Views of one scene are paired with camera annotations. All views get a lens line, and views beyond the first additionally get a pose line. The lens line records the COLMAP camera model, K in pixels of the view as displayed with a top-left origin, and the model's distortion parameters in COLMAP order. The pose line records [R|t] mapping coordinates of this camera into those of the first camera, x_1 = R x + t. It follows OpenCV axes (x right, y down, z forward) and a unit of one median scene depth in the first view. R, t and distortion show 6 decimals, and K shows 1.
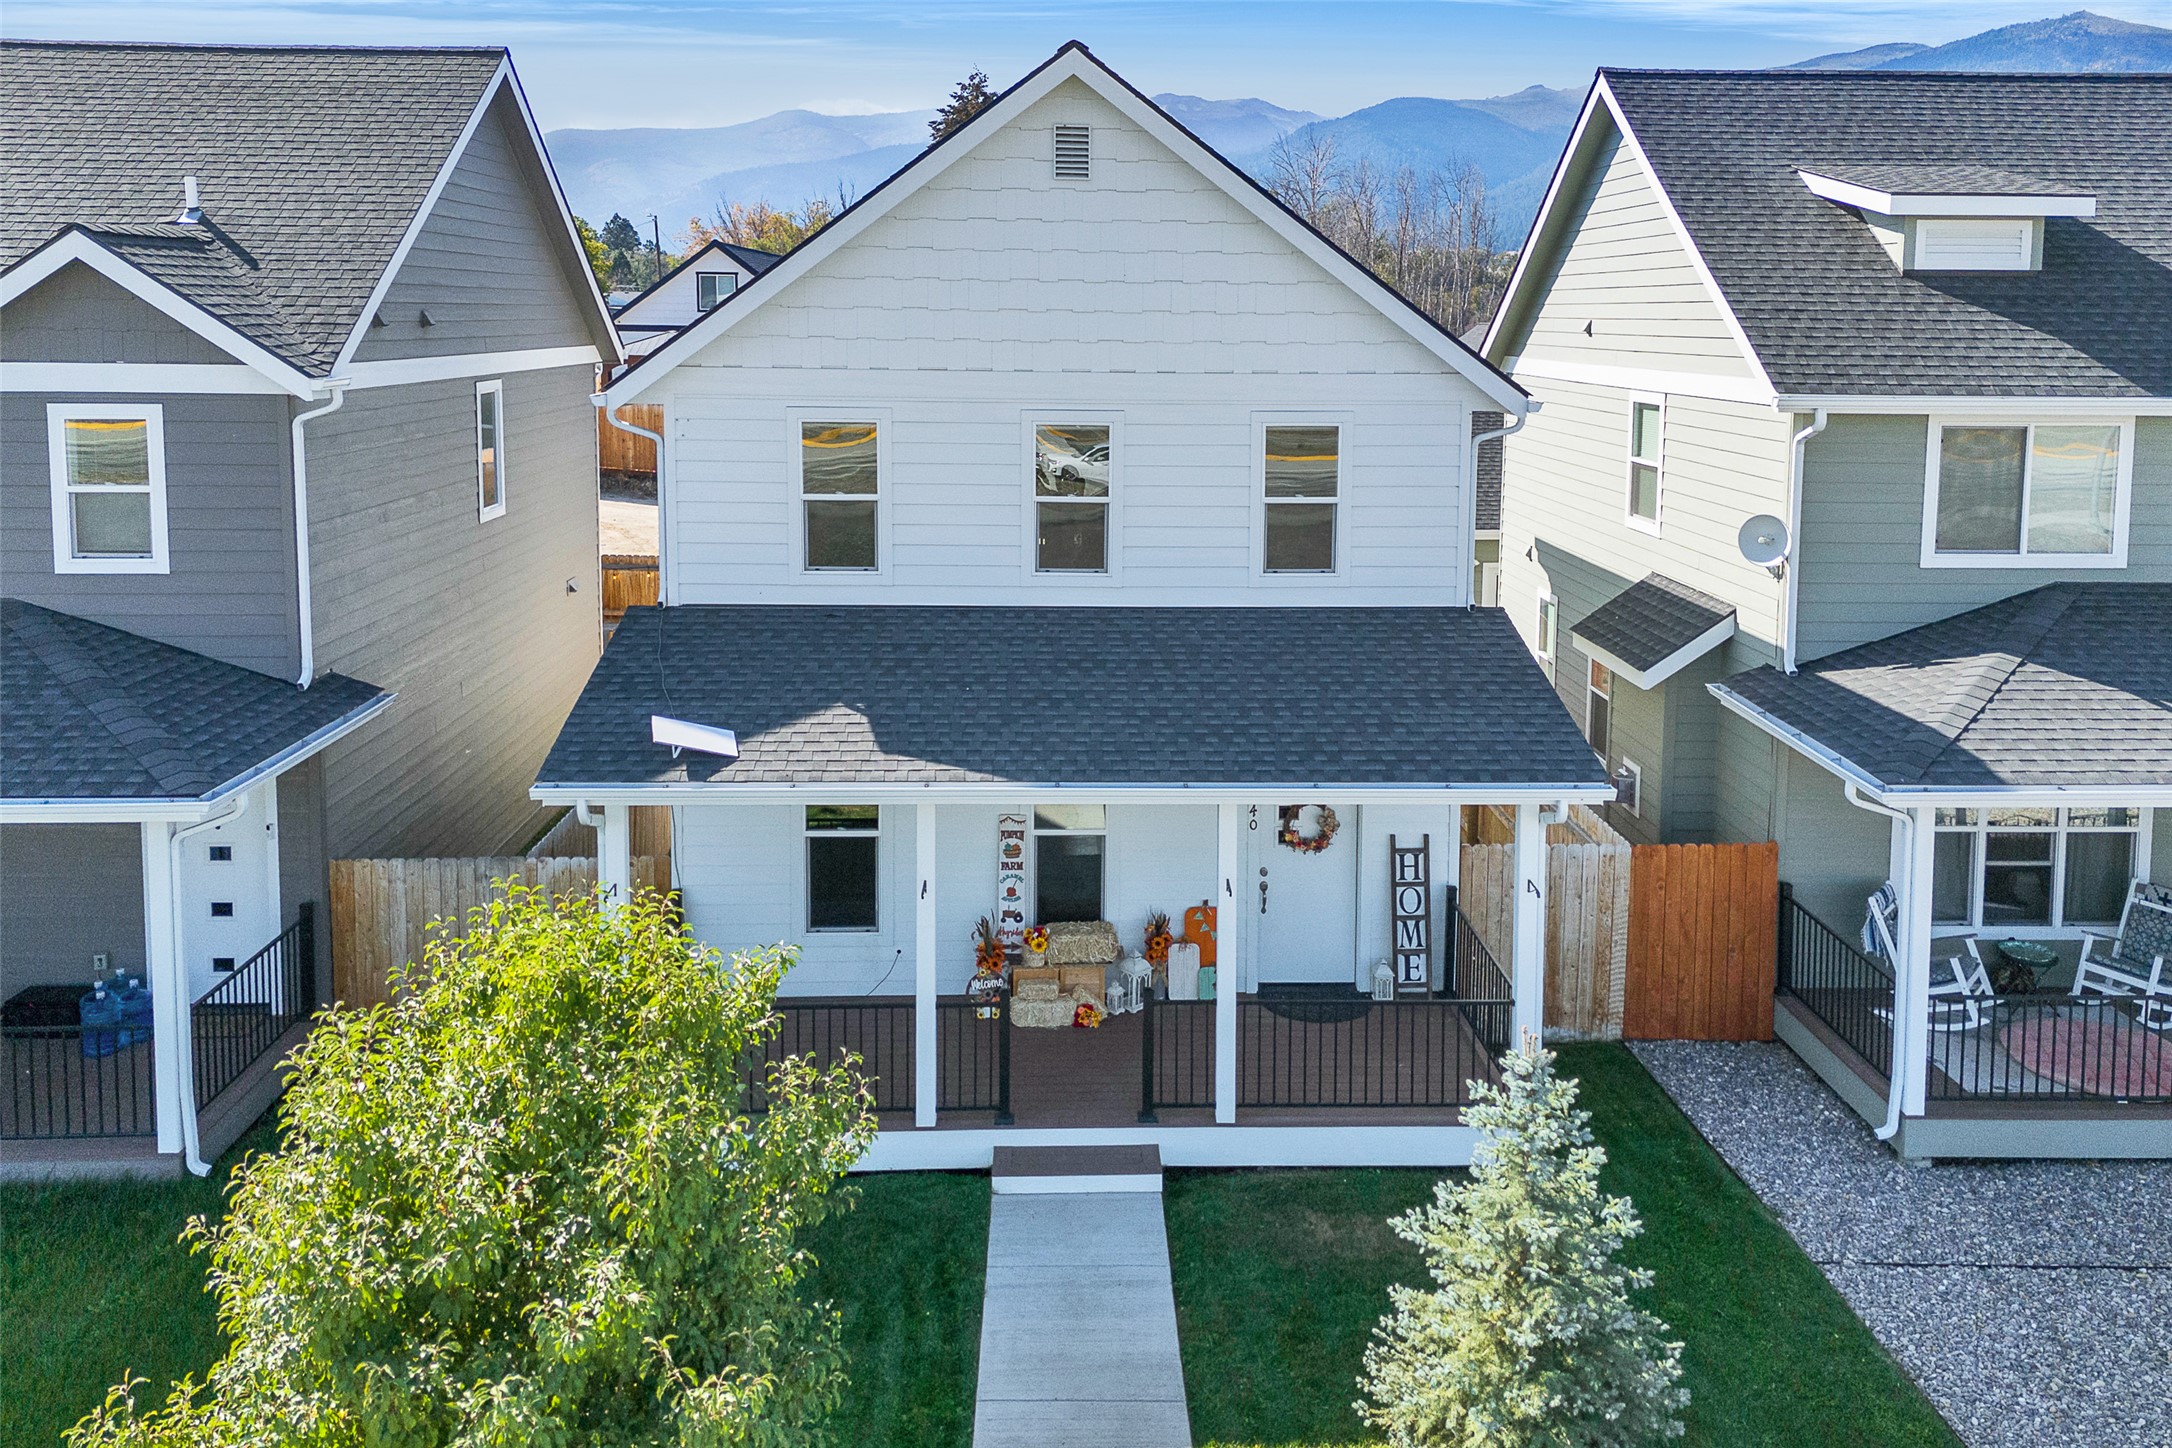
lens RADIAL K [[1693.3, 0, 1119.8], [0, 1693.3, 673.5], [0, 0, 1]] dist [-0.000098, -0.000936]
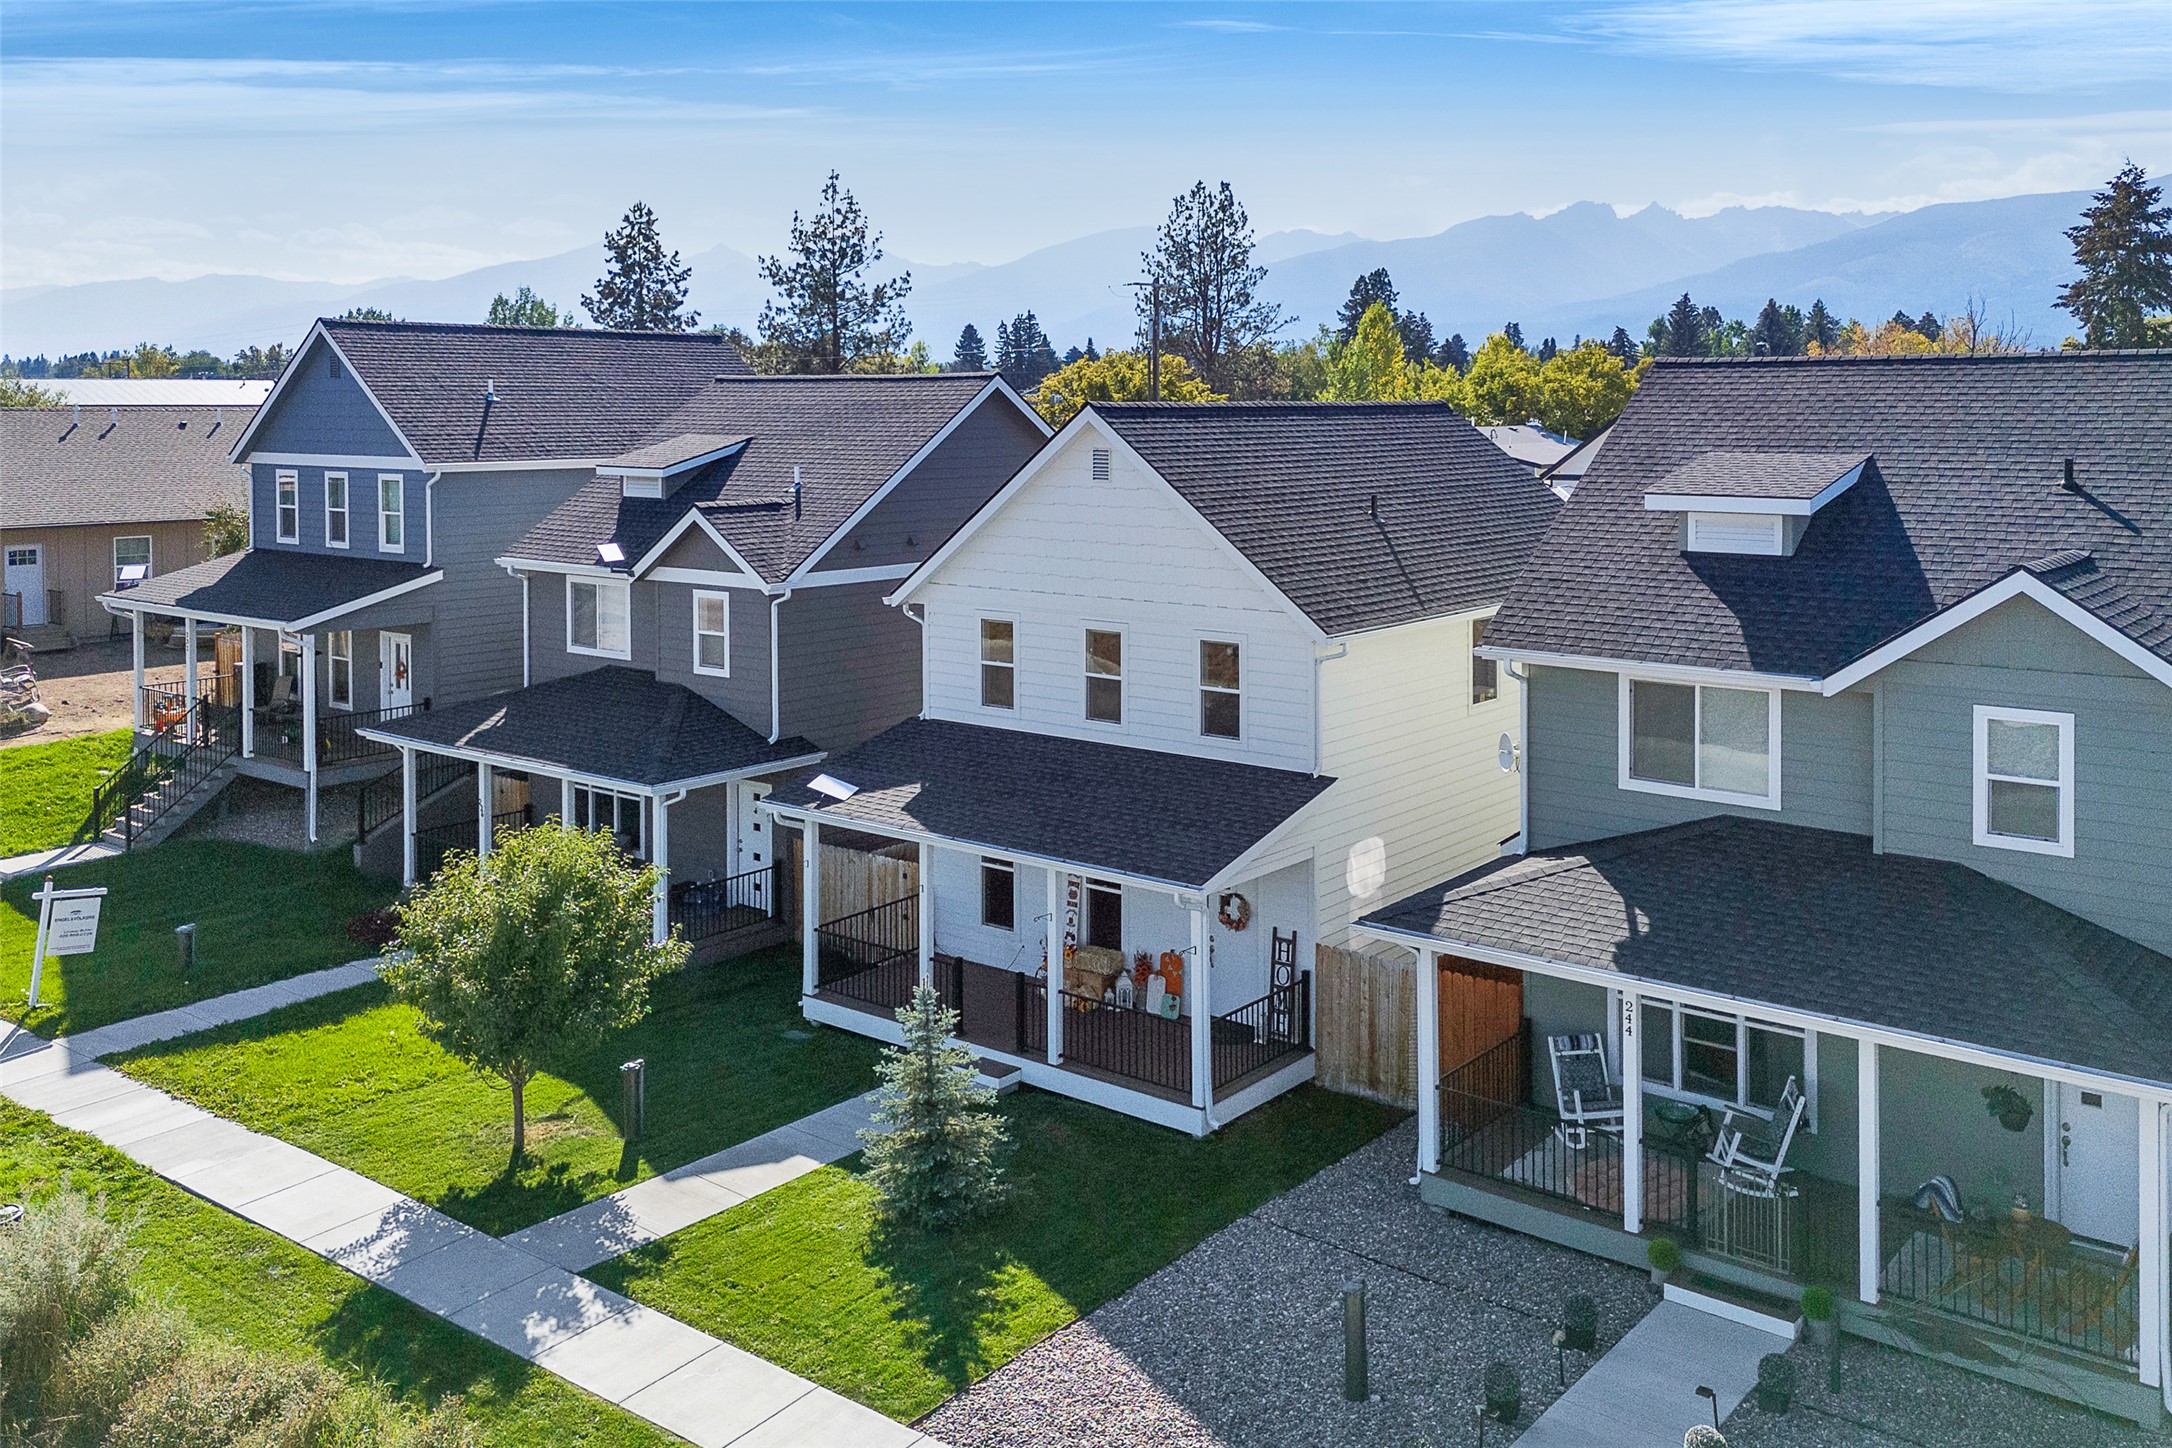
lens RADIAL K [[1817.7, 0, 1086.0], [0, 1817.7, 724.0], [0, 0, 1]] dist [0.034230, 0.001993]
pose [[0.750819, 0.101327, -0.652689, 1.090595], [-0.124980, 0.992106, 0.010250, -0.076393], [0.648576, 0.073877, 0.757557, -0.309012]]
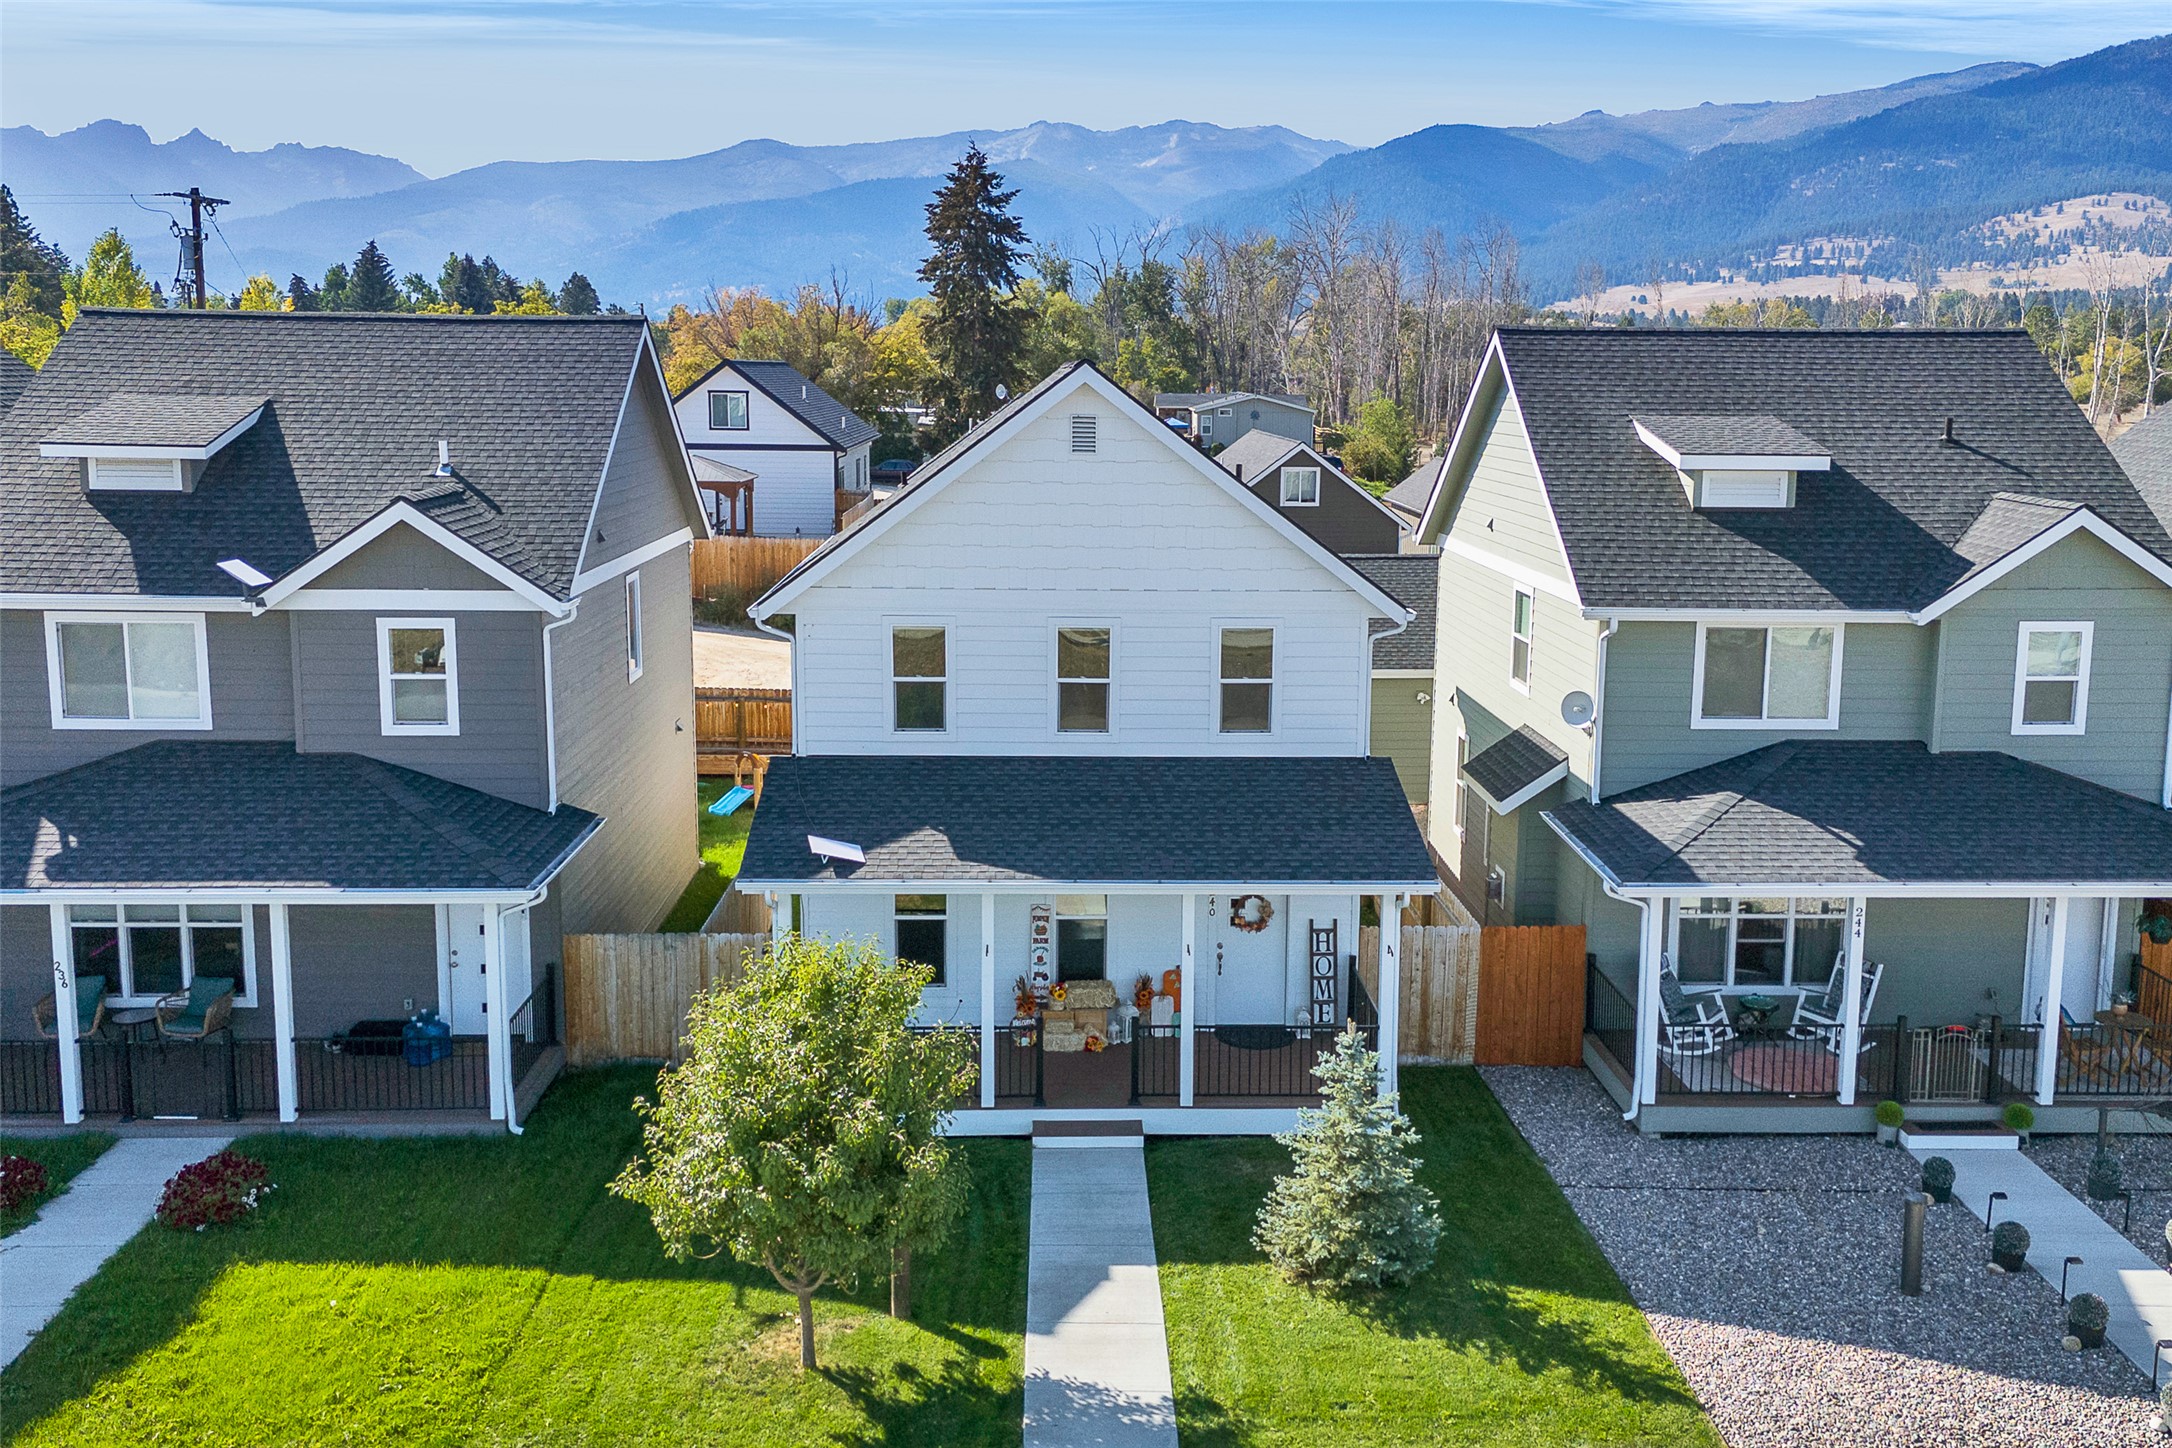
lens RADIAL K [[1860.7, 0, 1089.6], [0, 1860.7, 931.4], [0, 0, 1]] dist [0.032786, -0.000138]
pose [[0.999833, 0.002384, -0.018118, 0.005488], [-0.000853, 0.996460, 0.084063, -0.025748], [0.018254, -0.084033, 0.996296, -0.573795]]
